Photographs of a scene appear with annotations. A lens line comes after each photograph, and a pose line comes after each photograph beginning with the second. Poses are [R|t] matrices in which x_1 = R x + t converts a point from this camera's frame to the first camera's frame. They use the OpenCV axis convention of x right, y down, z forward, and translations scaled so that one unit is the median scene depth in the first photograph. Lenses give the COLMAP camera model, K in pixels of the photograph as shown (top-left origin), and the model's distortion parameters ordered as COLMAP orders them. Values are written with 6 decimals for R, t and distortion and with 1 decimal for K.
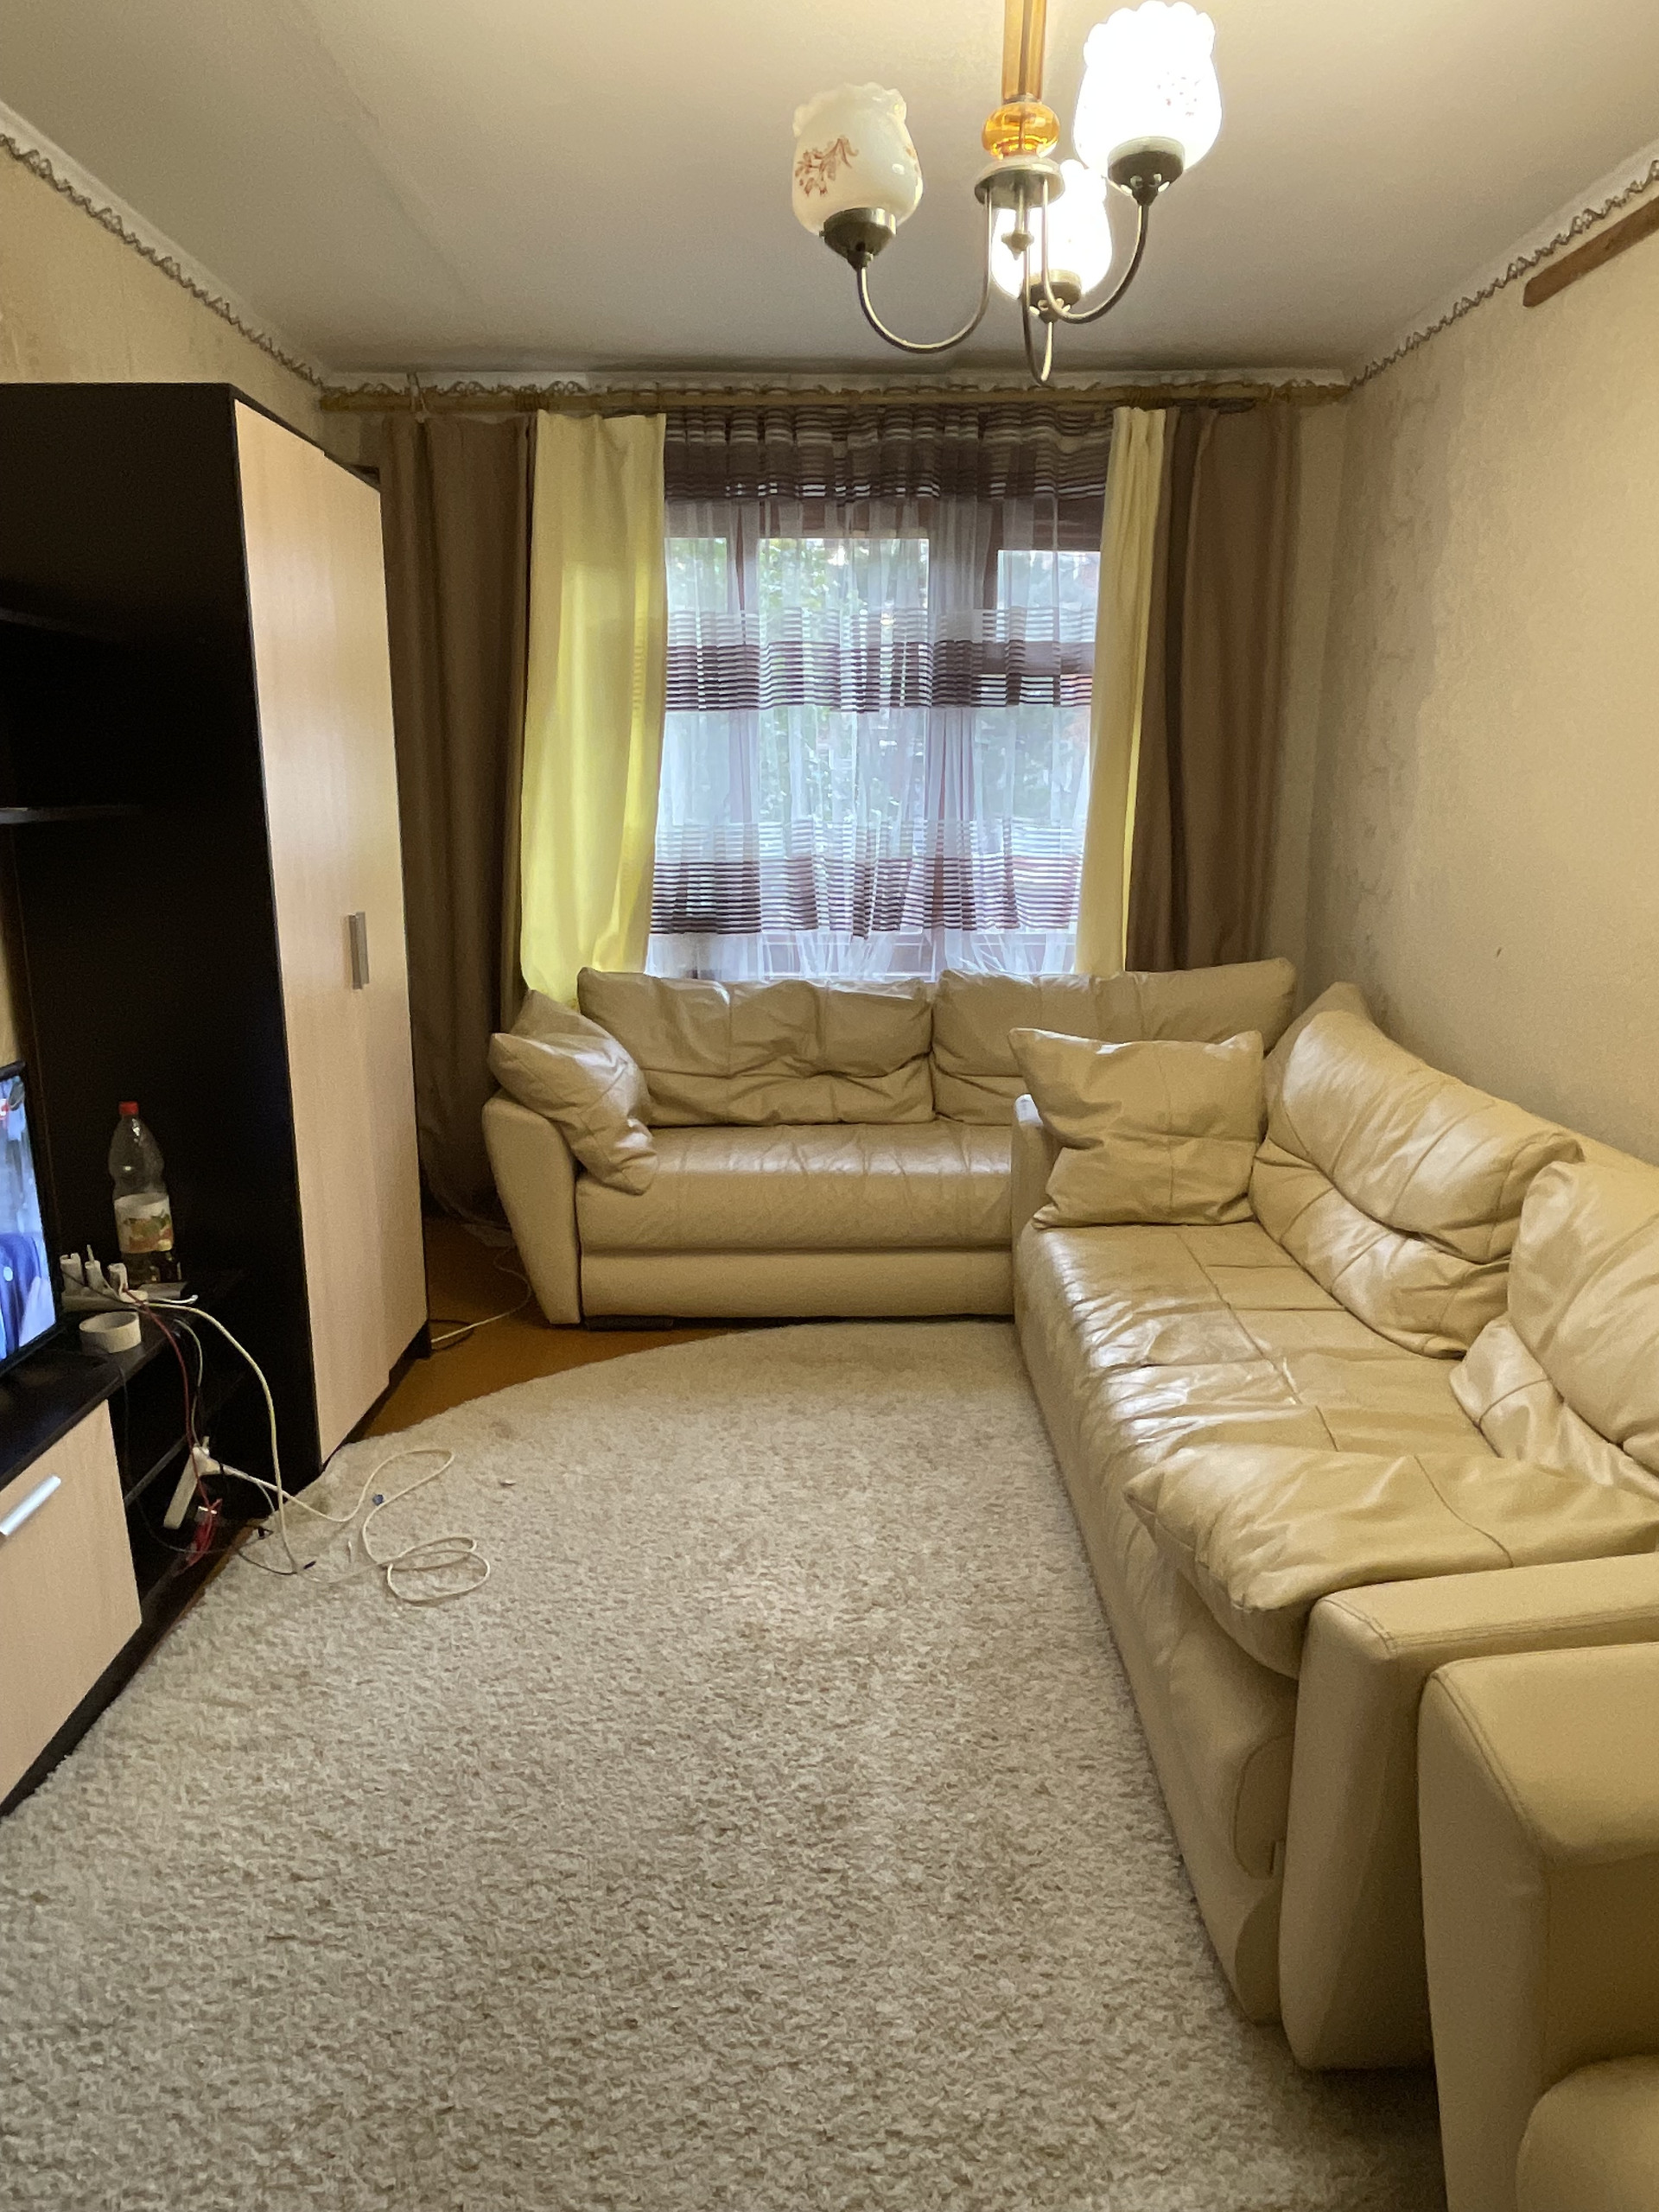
lens RADIAL K [[1460.8, 0, 830.3], [0, 1460.8, 1110.3], [0, 0, 1]] dist [-0.005668, -0.003380]
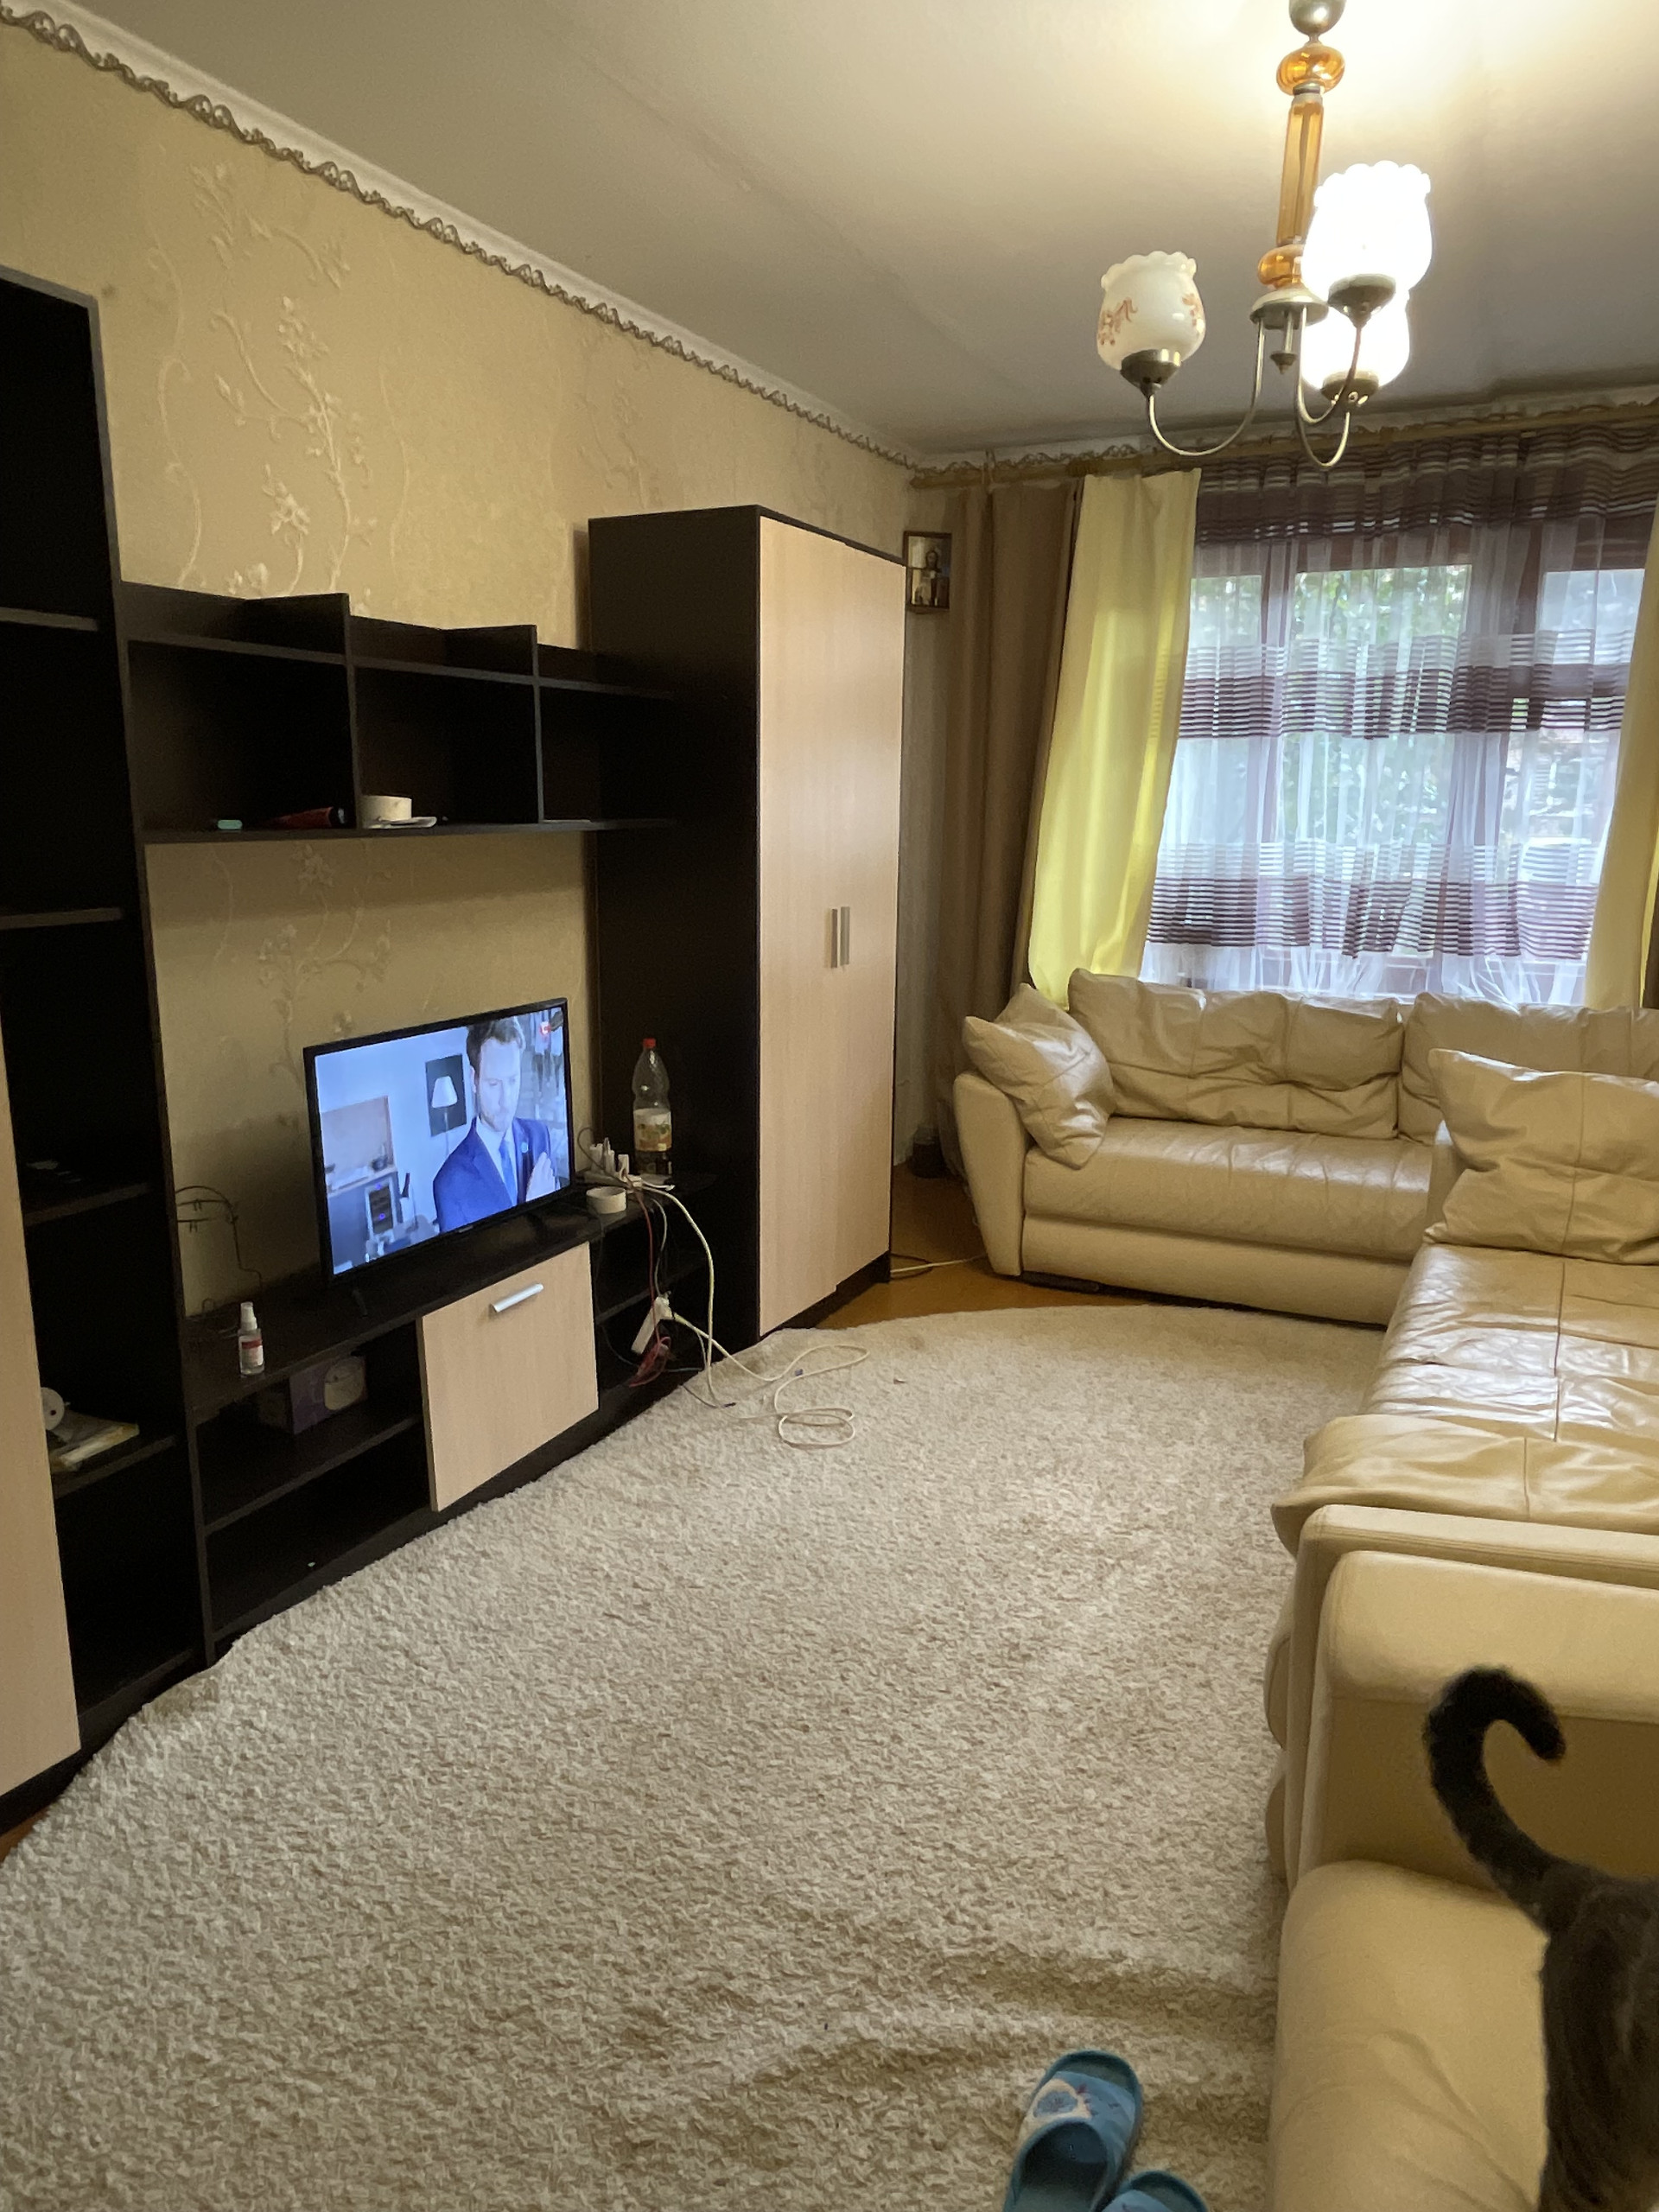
lens RADIAL K [[1460.8, 0, 826.5], [0, 1460.8, 1106.5], [0, 0, 1]] dist [-0.005668, -0.003380]
pose [[0.895024, 0.100941, -0.434446, 0.225521], [-0.105916, 0.994293, 0.012816, 0.019397], [0.433260, 0.034544, 0.900607, -0.125628]]
